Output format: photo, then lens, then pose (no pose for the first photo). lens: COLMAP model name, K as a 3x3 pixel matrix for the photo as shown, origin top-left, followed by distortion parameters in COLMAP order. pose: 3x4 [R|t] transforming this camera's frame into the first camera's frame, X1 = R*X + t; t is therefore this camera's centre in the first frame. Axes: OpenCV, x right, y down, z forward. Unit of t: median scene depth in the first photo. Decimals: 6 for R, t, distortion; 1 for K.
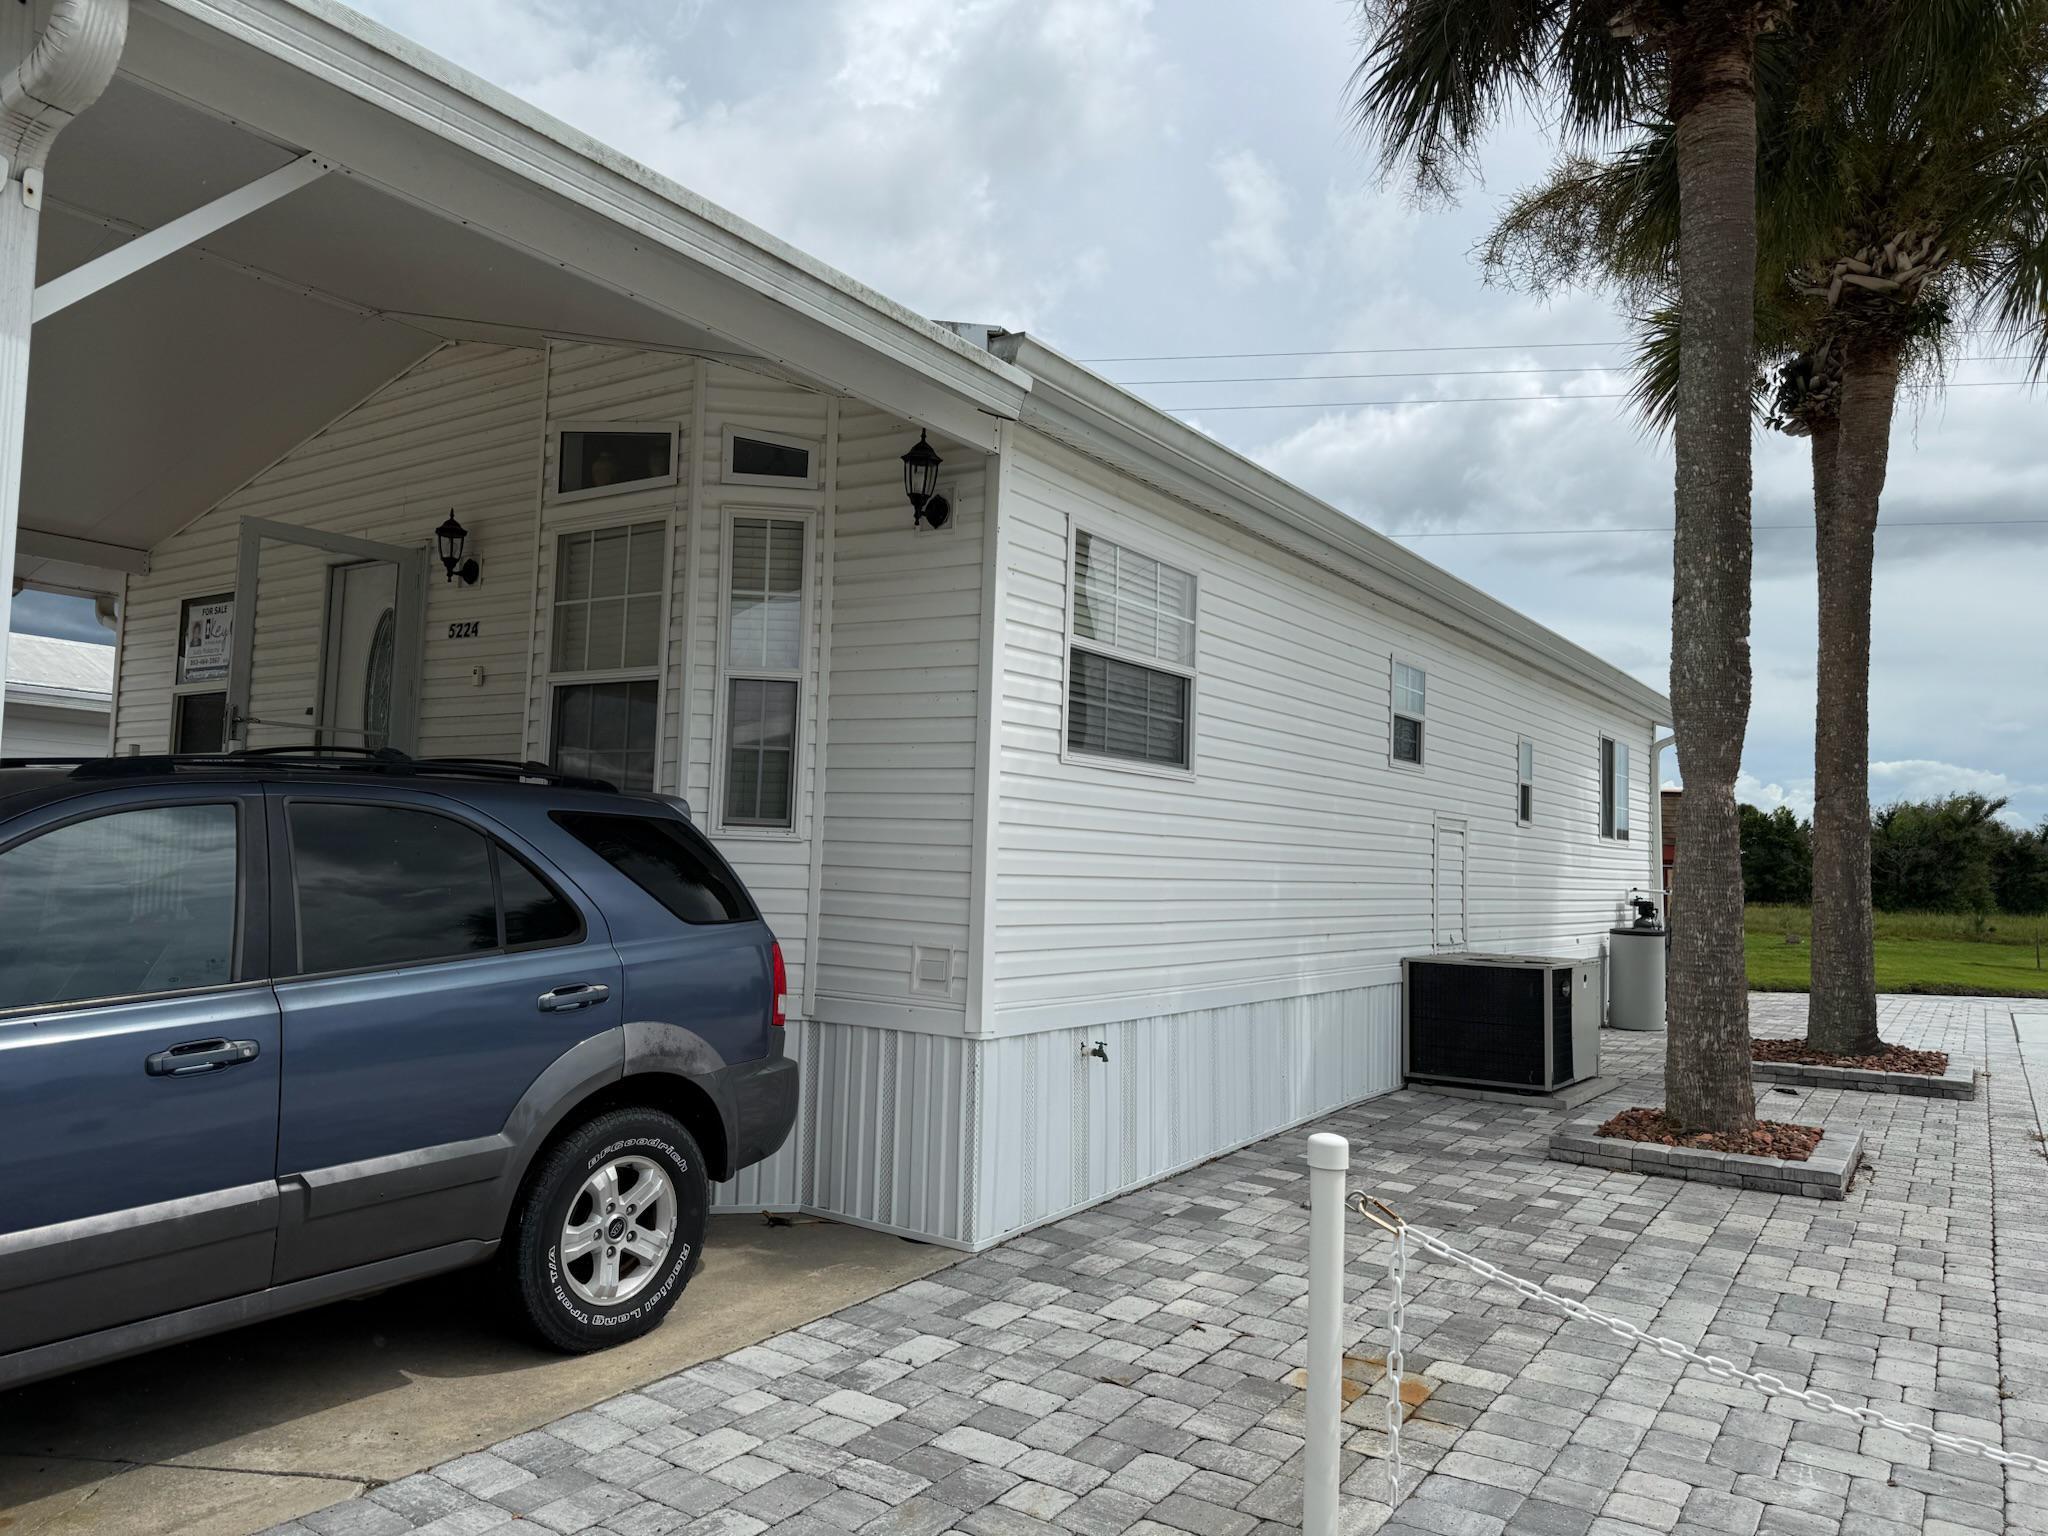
lens RADIAL K [[1437.9, 0, 1025.5], [0, 1437.9, 765.1], [0, 0, 1]] dist [0.058047, -0.072533]
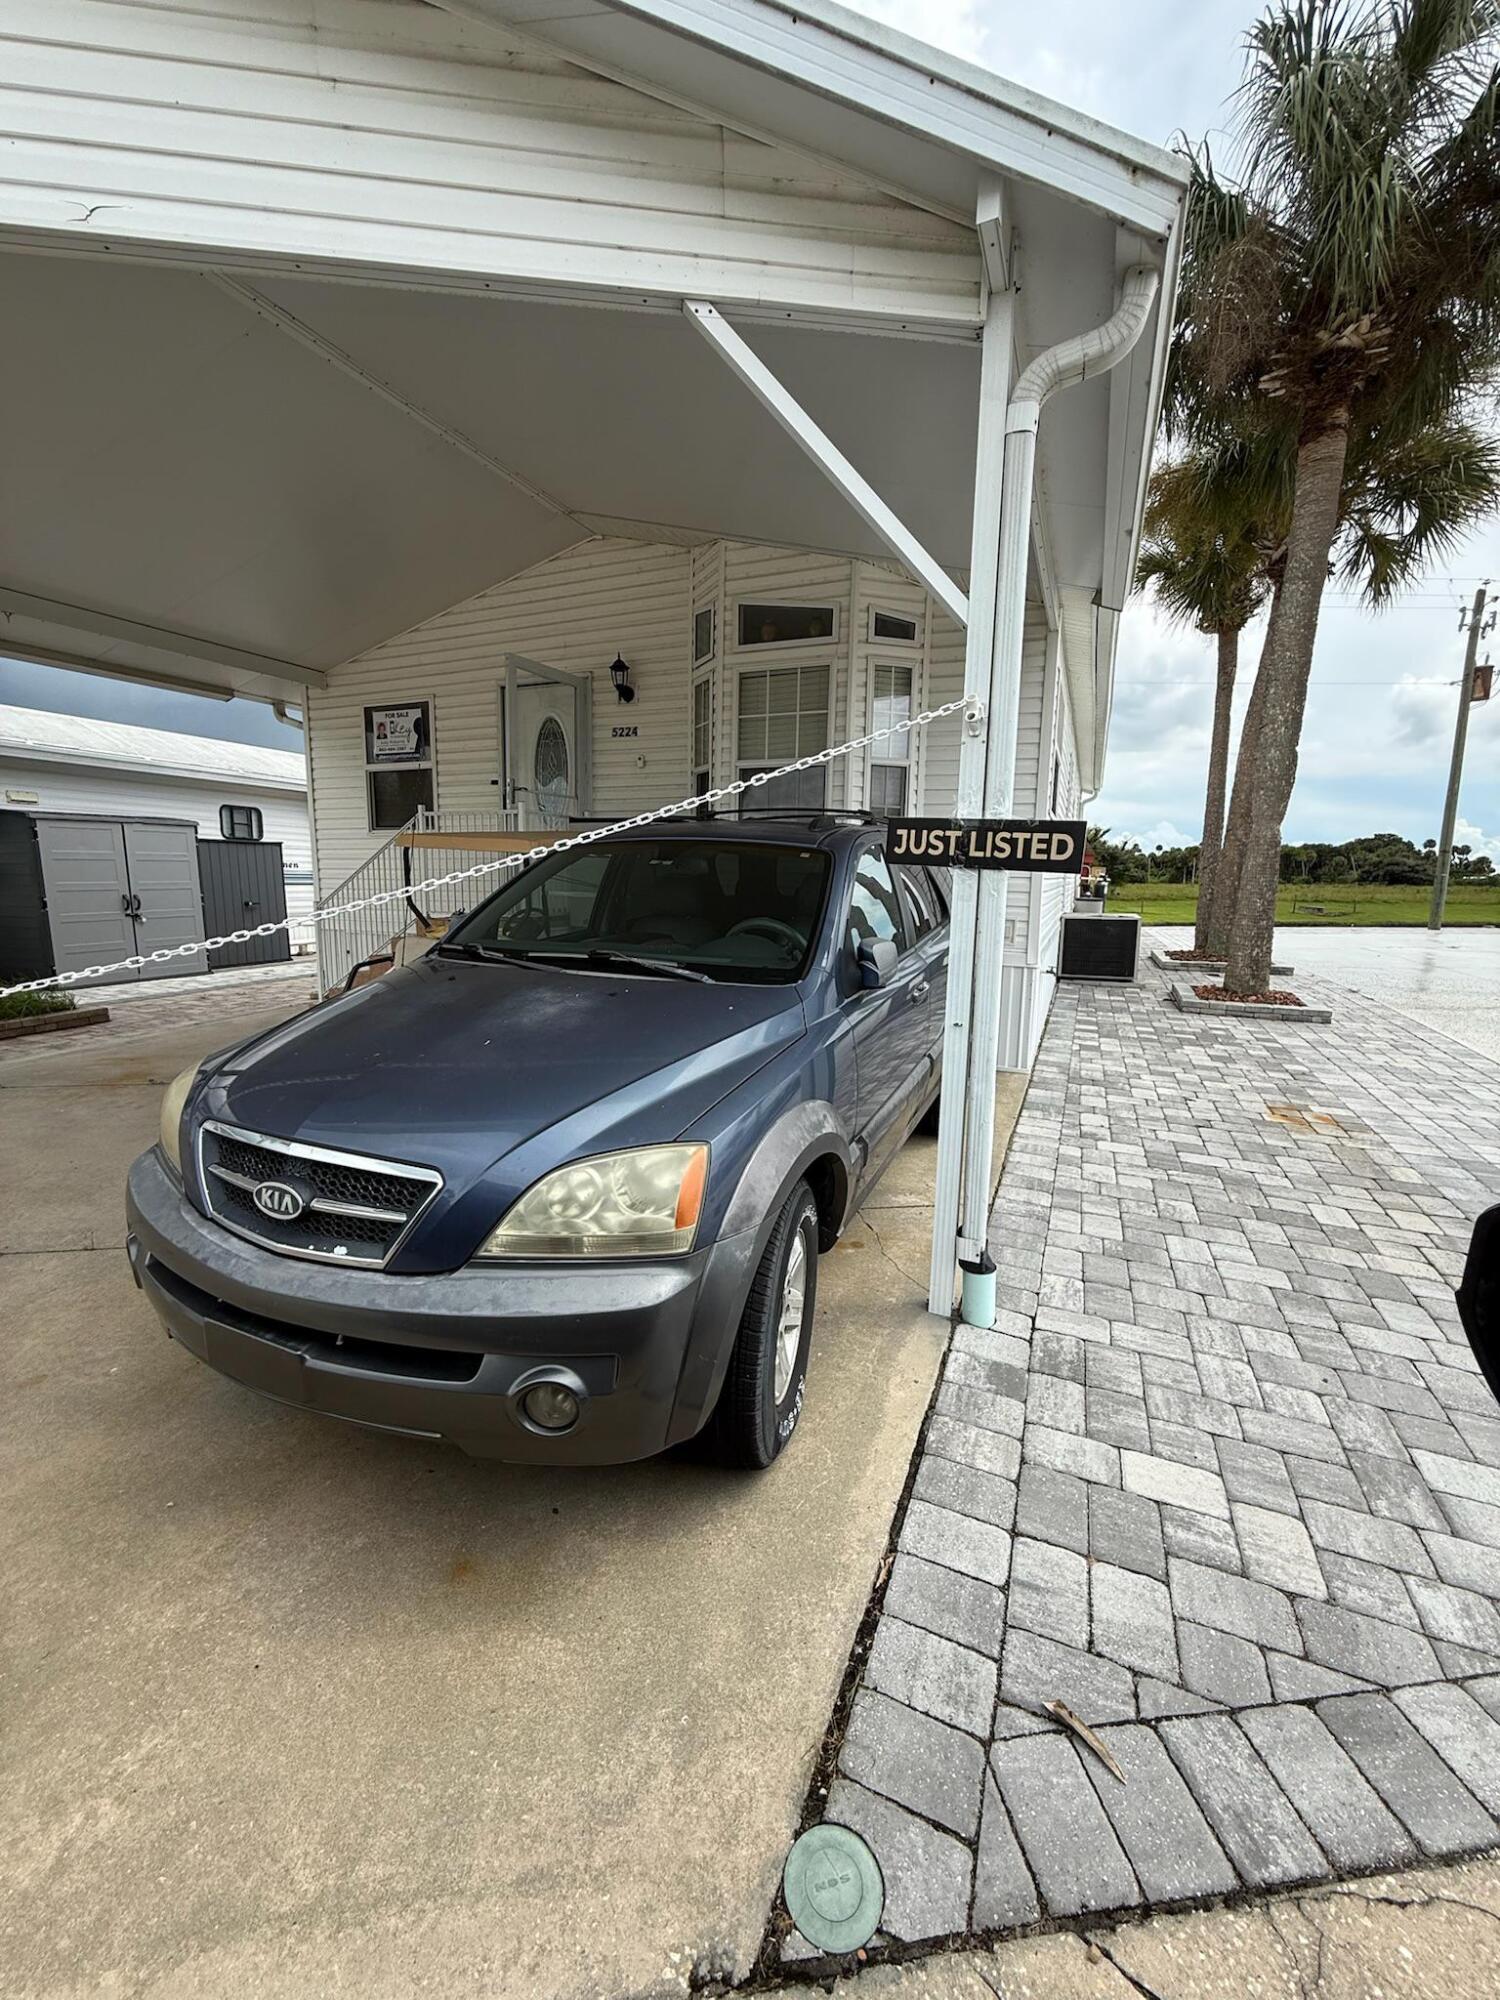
lens RADIAL K [[791.0, 0, 752.5], [0, 791.0, 988.1], [0, 0, 1]] dist [0.001756, 0.000686]
pose [[0.979385, -0.046266, 0.196635, -0.511523], [0.002652, 0.976279, 0.216499, -0.005026], [-0.201987, -0.211515, 0.956275, 0.070507]]
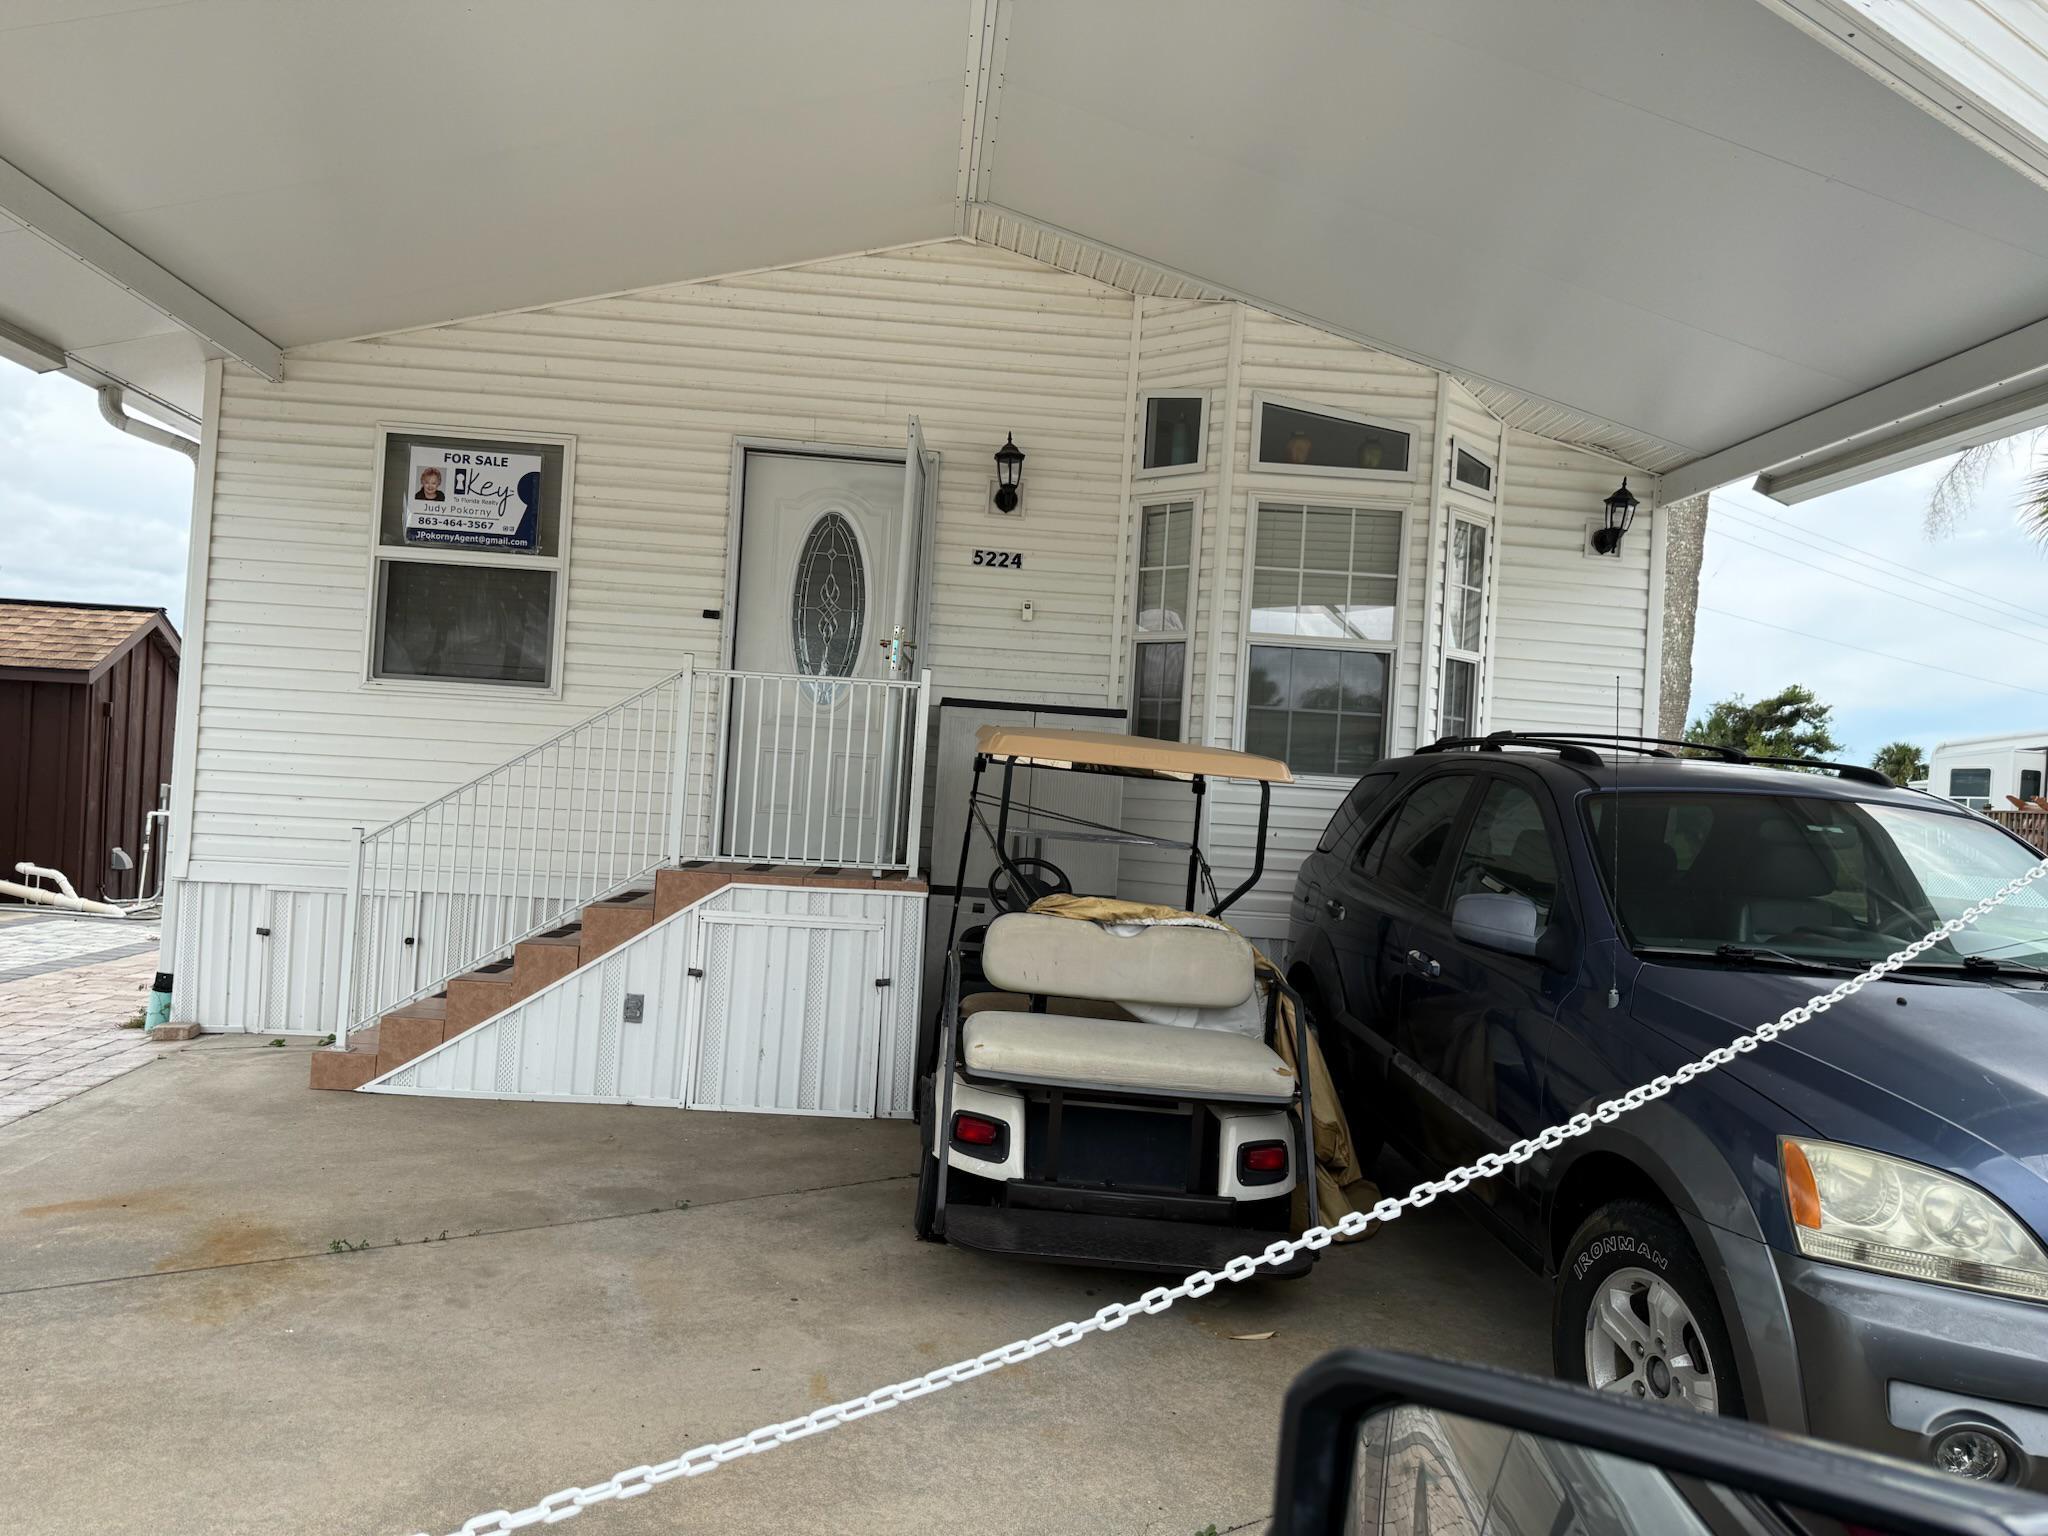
lens RADIAL K [[1437.9, 0, 1010.8], [0, 1437.9, 785.4], [0, 0, 1]] dist [0.058047, -0.072533]
pose [[0.790054, 0.022589, 0.612621, -1.132278], [-0.077039, 0.995057, 0.062661, -0.004323], [-0.608178, -0.096702, 0.787889, 0.265133]]
